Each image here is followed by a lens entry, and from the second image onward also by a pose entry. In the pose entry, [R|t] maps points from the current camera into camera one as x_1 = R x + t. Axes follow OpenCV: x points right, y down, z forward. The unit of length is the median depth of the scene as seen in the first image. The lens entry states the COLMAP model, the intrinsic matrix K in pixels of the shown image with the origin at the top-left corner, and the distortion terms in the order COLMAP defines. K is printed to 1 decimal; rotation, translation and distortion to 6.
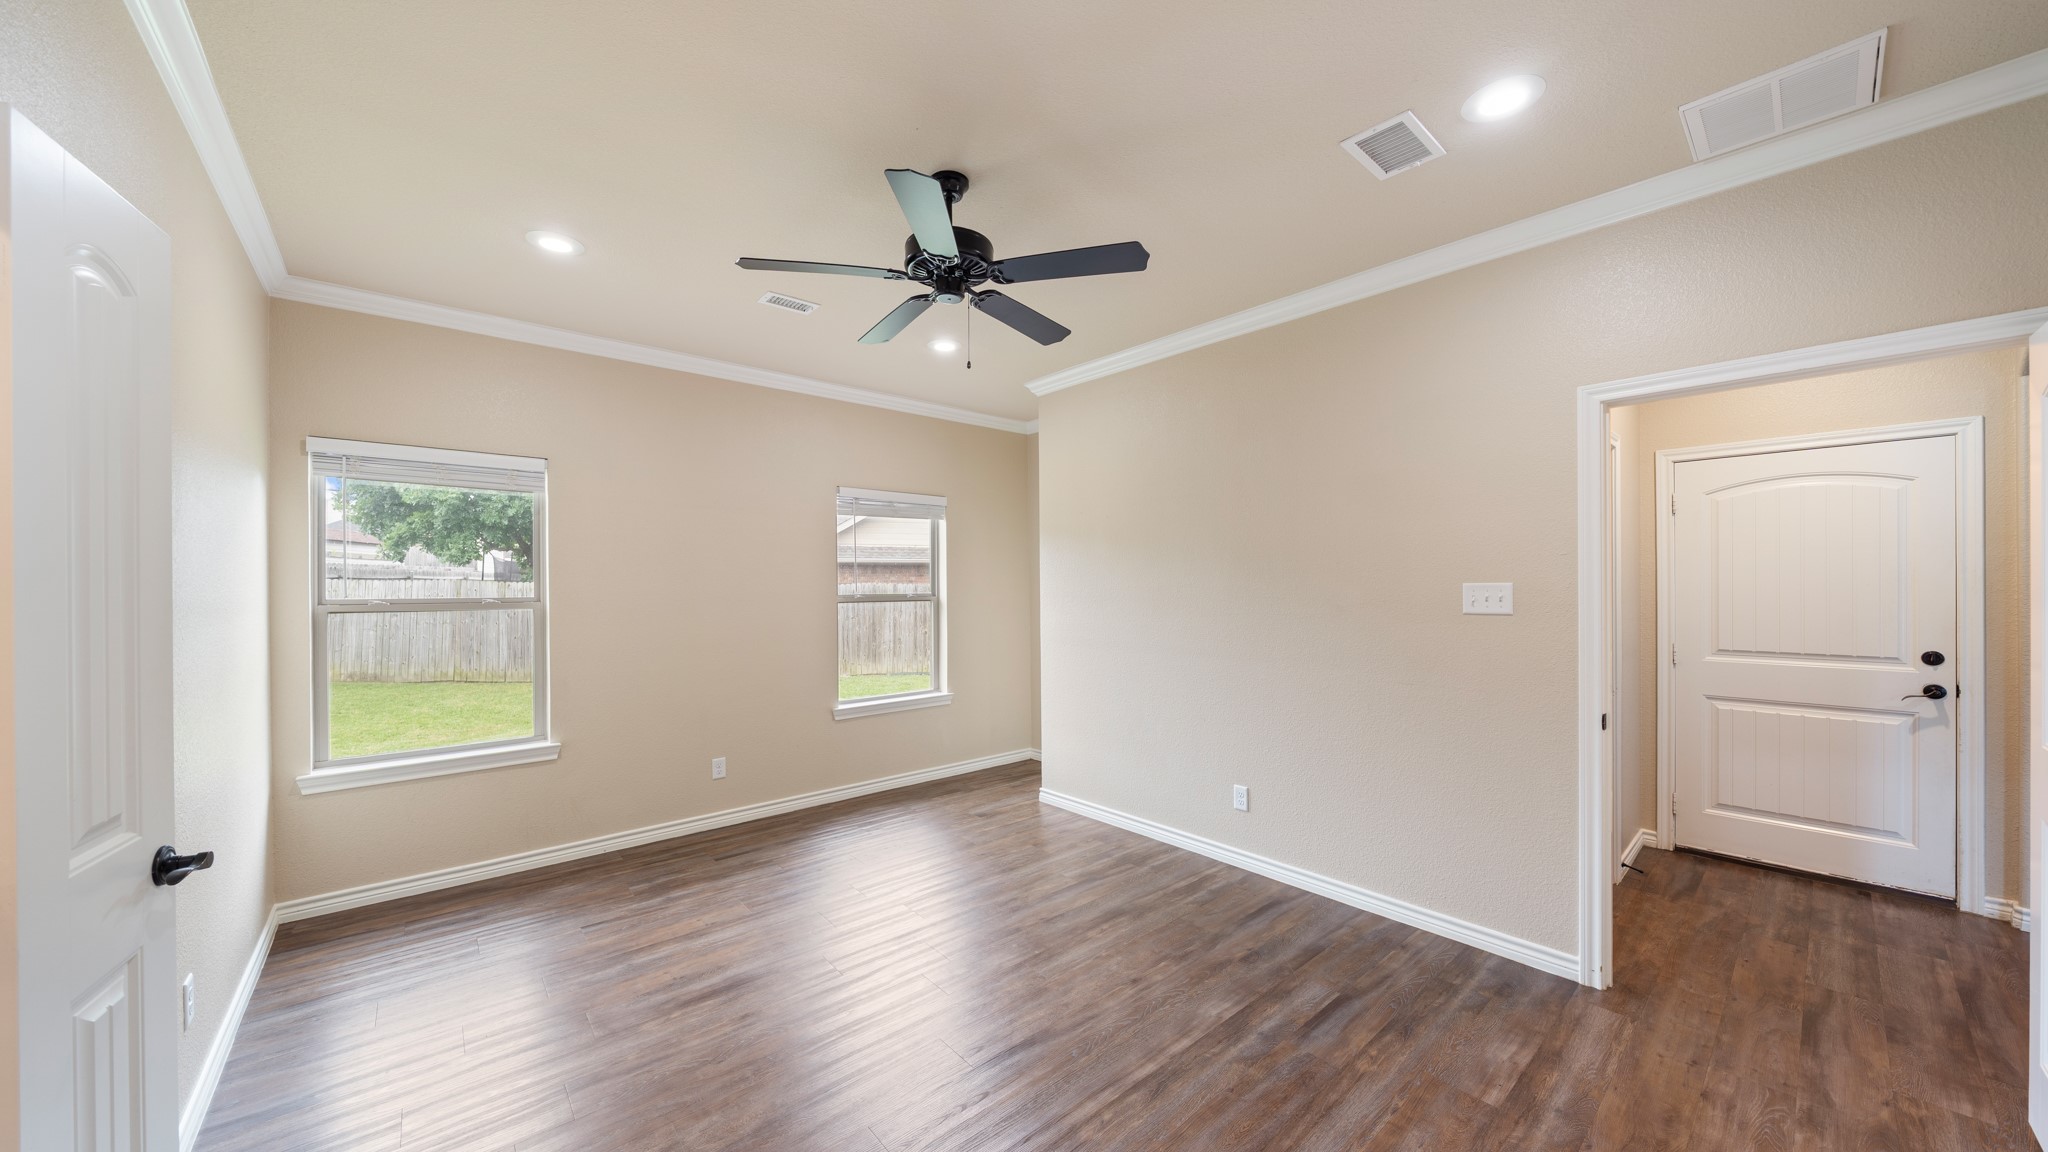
lens RADIAL K [[699.7, 0, 1025.3], [0, 699.7, 582.8], [0, 0, 1]] dist [-0.005711, -0.000092]
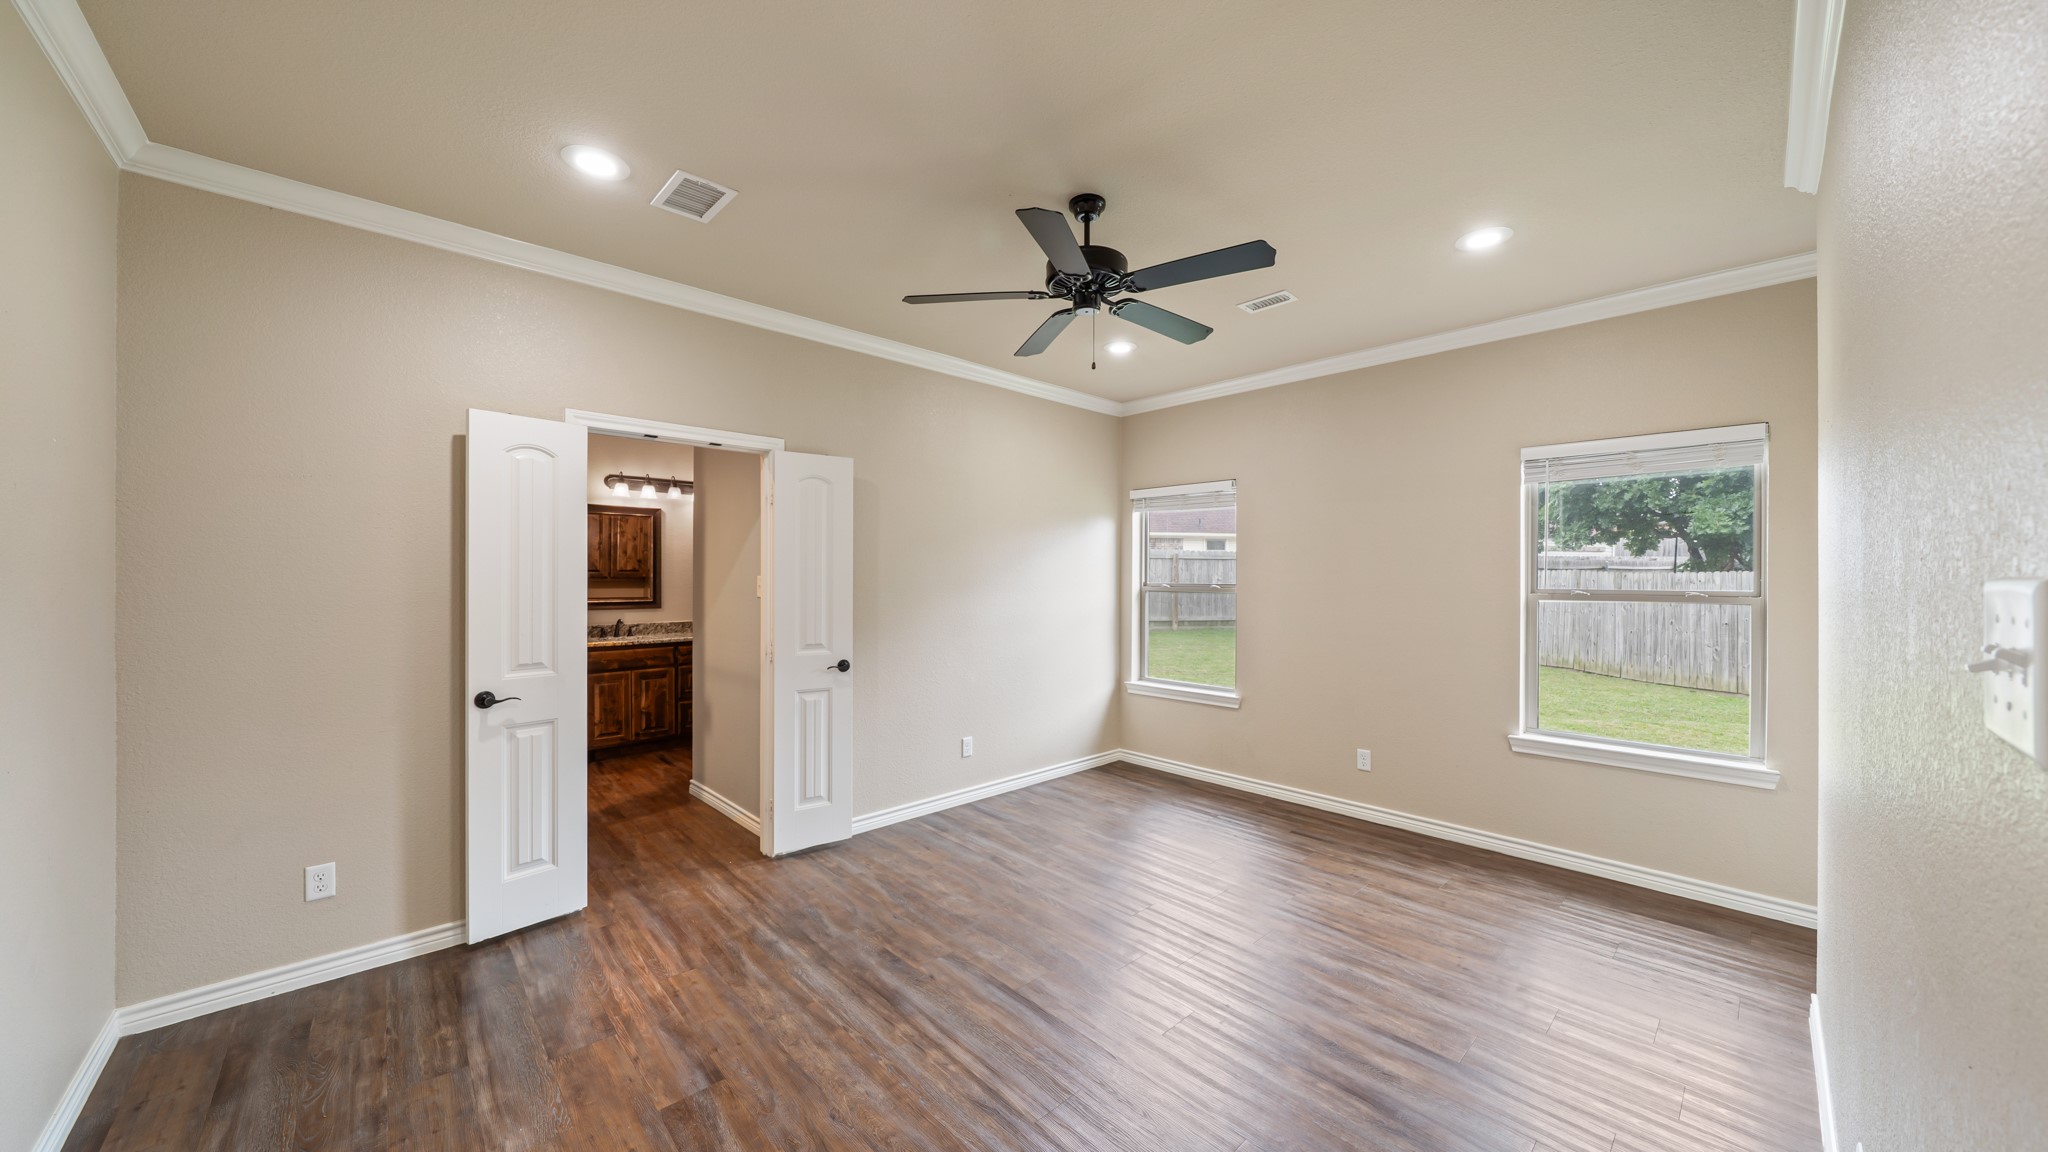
lens RADIAL K [[710.5, 0, 1024.0], [0, 710.5, 576.0], [0, 0, 1]] dist [-0.001550, -0.000064]
pose [[0.038079, 0.005851, -0.999258, 0.545672], [-0.000081, 0.999983, 0.005852, -0.002597], [0.999275, -0.000142, 0.038078, 0.472764]]
